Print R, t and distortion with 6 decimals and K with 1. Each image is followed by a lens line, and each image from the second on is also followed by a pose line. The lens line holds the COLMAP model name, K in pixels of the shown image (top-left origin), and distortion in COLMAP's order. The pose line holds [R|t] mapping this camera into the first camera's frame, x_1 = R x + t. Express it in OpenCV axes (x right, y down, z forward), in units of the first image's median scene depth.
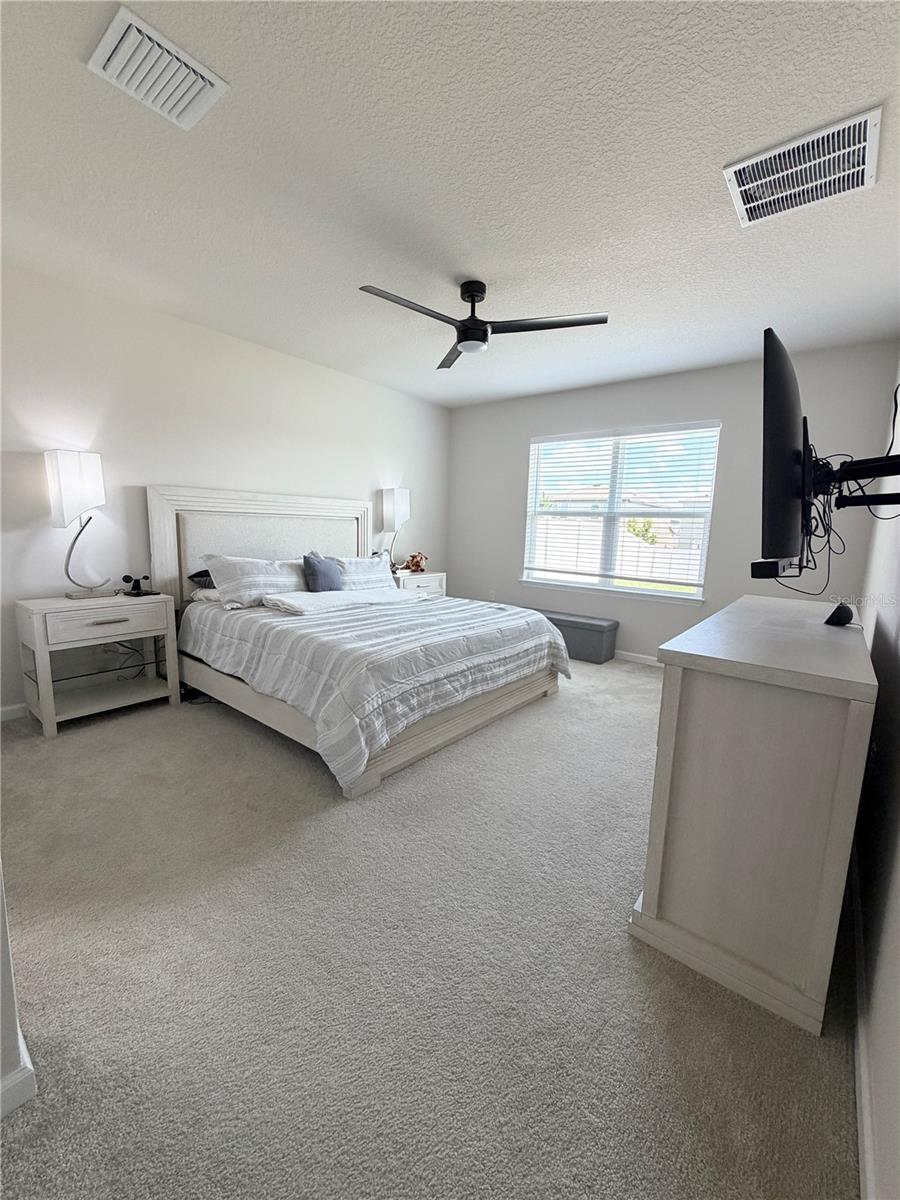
lens RADIAL K [[479.3, 0, 451.1], [0, 479.3, 596.2], [0, 0, 1]] dist [-0.002167, 0.000915]
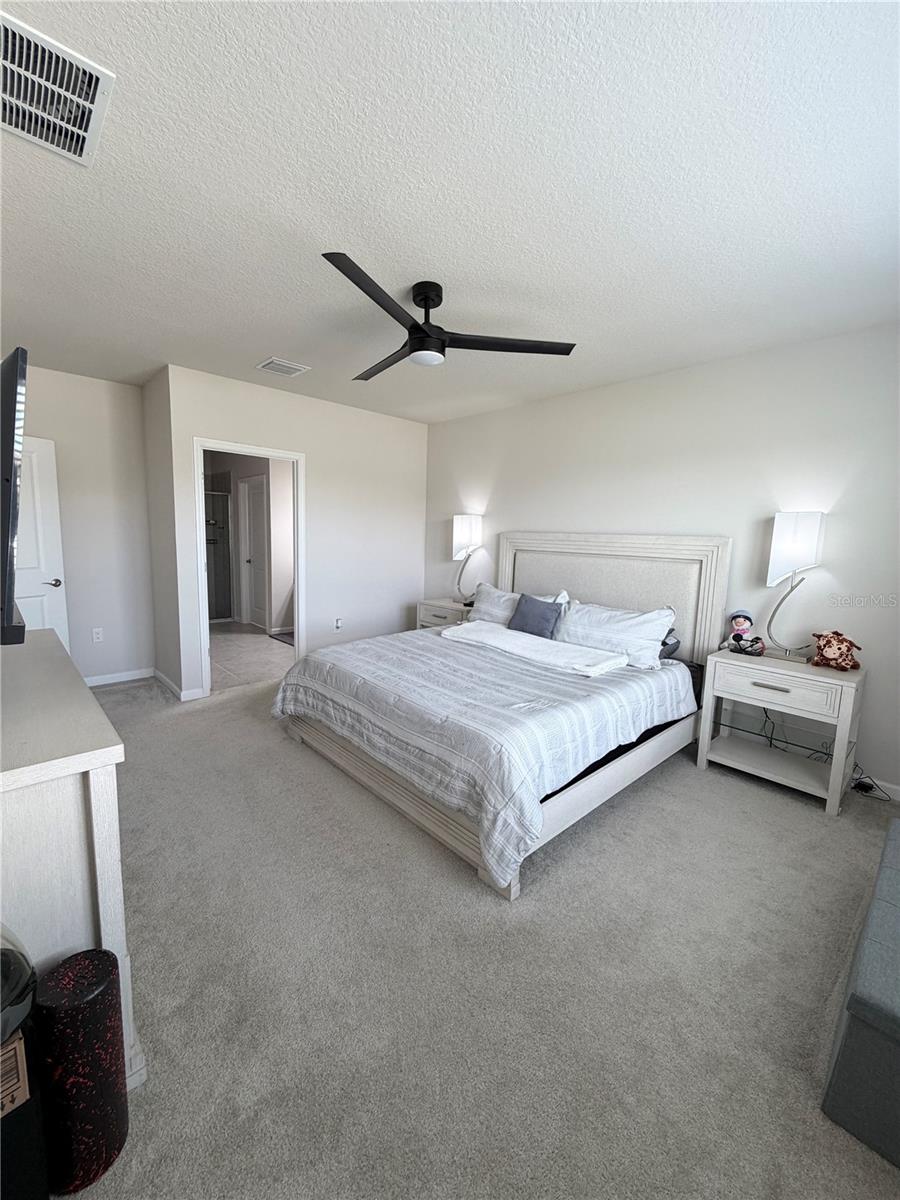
lens RADIAL K [[479.3, 0, 451.1], [0, 479.3, 596.2], [0, 0, 1]] dist [-0.002167, 0.000915]
pose [[-0.131676, 0.092652, -0.986953, 0.881048], [-0.177641, 0.977300, 0.115446, -0.206417], [0.975246, 0.190525, -0.112228, 1.174683]]
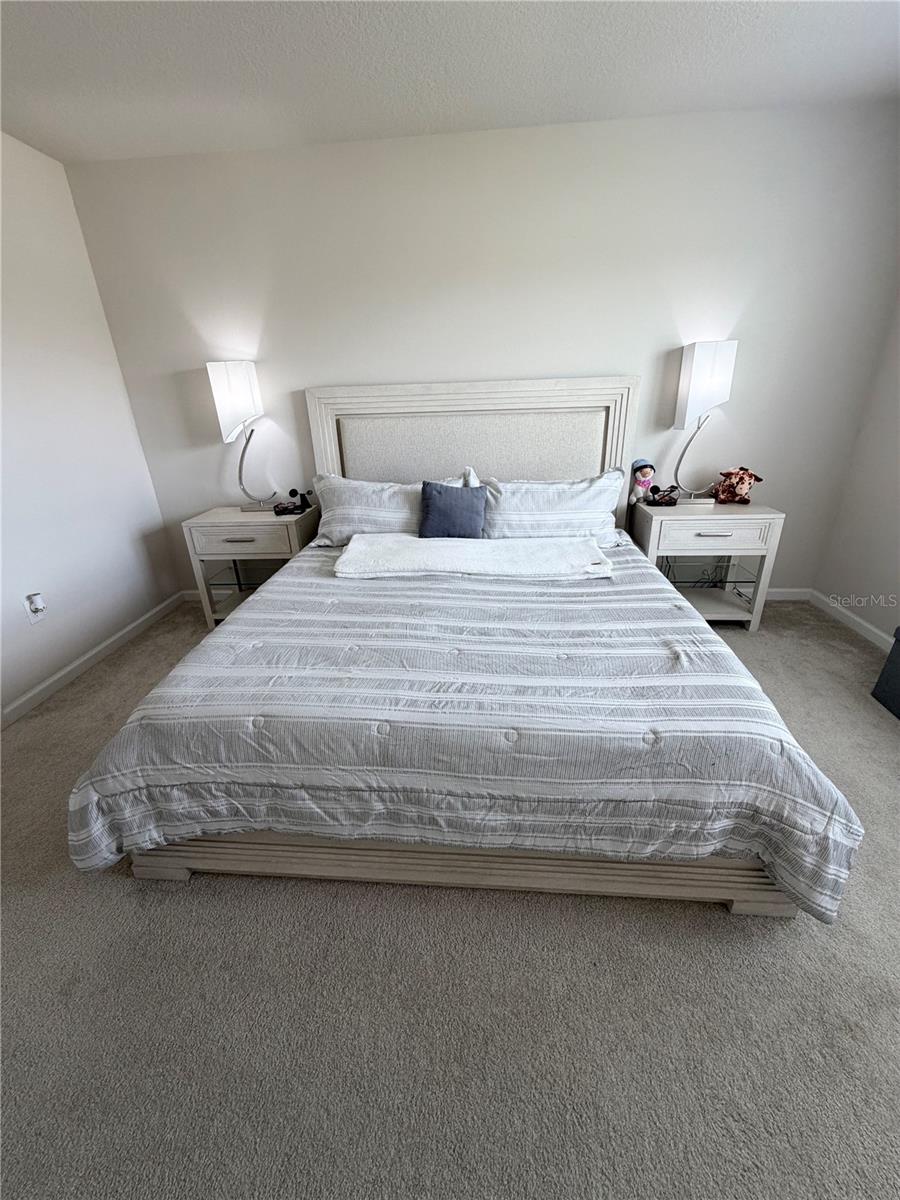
lens RADIAL K [[479.3, 0, 451.1], [0, 479.3, 596.2], [0, 0, 1]] dist [-0.002167, 0.000915]
pose [[0.567232, 0.280757, -0.774224, 0.363930], [-0.069286, 0.953032, 0.294837, -0.161747], [0.820638, -0.113598, 0.560043, 0.759212]]
